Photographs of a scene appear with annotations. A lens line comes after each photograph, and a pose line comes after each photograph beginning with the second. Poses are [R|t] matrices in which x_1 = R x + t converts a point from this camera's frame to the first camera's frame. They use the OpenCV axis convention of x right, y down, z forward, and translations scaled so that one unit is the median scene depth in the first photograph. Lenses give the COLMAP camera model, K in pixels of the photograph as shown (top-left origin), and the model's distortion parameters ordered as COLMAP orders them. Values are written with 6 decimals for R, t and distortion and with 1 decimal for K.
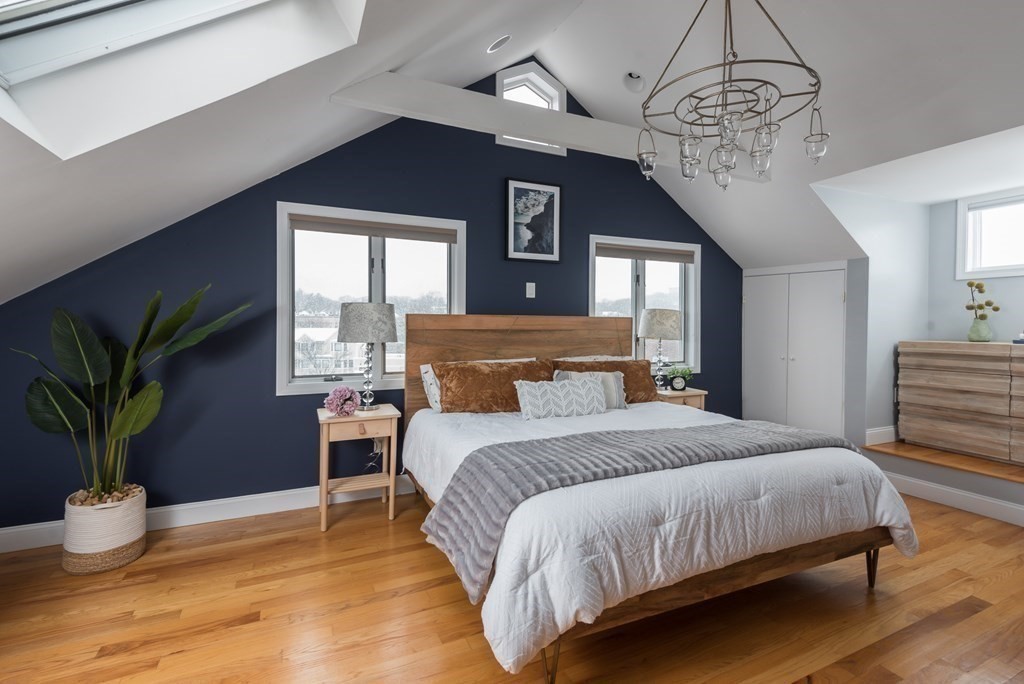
lens RADIAL K [[419.0, 0, 513.9], [0, 419.0, 328.4], [0, 0, 1]] dist [0.022798, -0.000044]
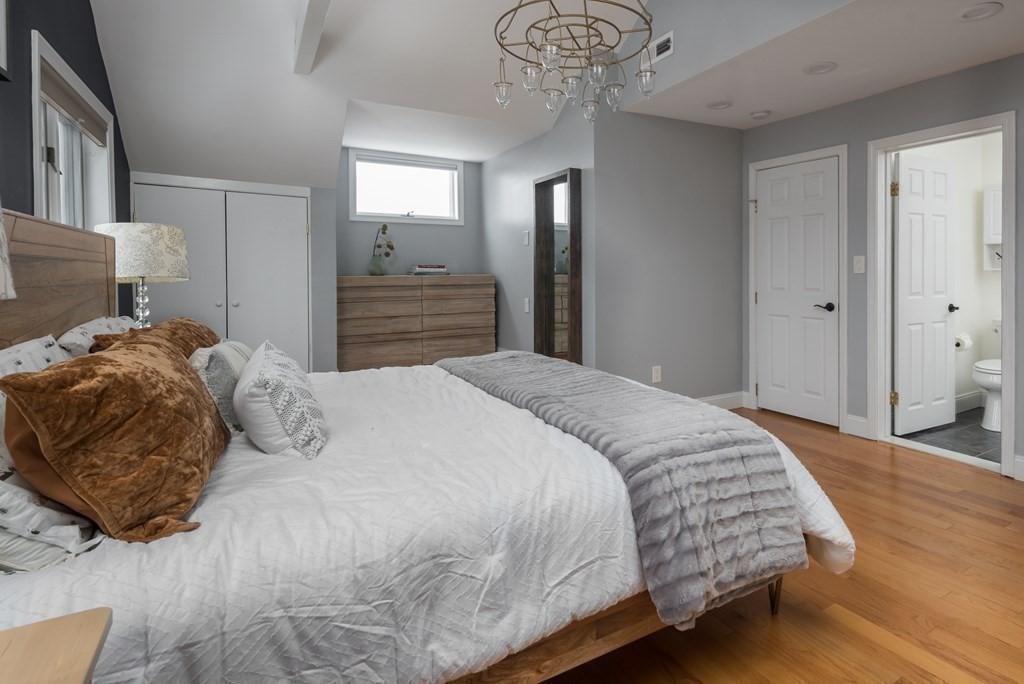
lens RADIAL K [[561.9, 0, 538.5], [0, 561.9, 276.7], [0, 0, 1]] dist [0.001895, -0.000387]
pose [[-0.070339, -0.011910, 0.997452, -0.444439], [0.009412, 0.999876, 0.012602, 0.017476], [-0.997479, 0.010274, -0.070218, 0.598587]]
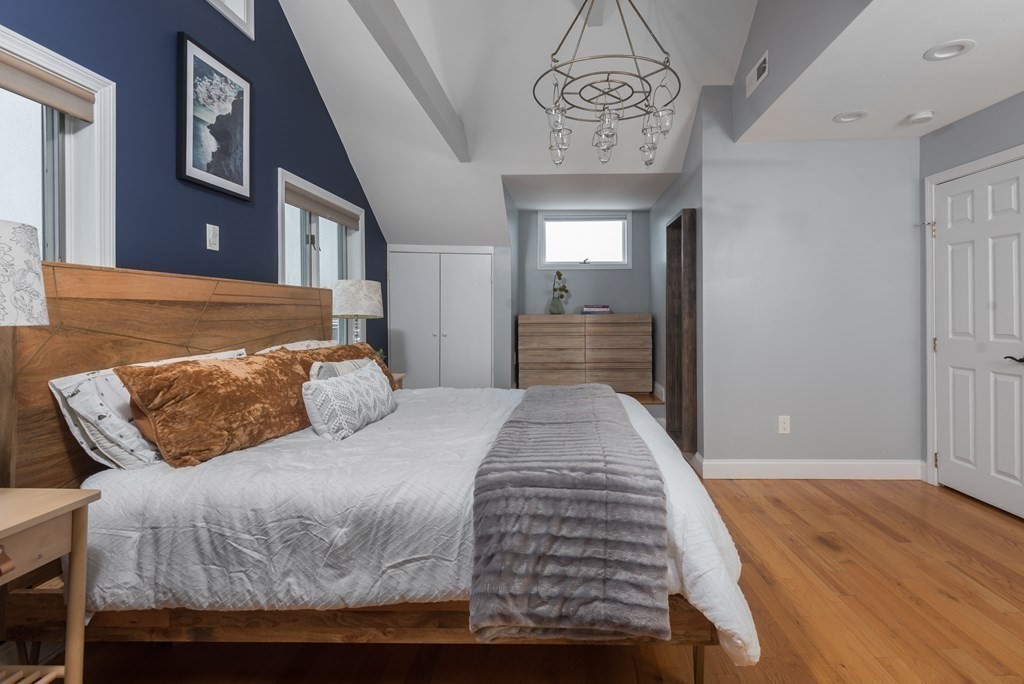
lens RADIAL K [[501.8, 0, 514.6], [0, 501.8, 309.4], [0, 0, 1]] dist [0.003182, -0.000098]
pose [[0.484126, -0.001260, 0.874997, -0.387998], [0.010119, 0.999940, -0.004159, 0.019028], [-0.874940, 0.010867, 0.484110, 0.286272]]
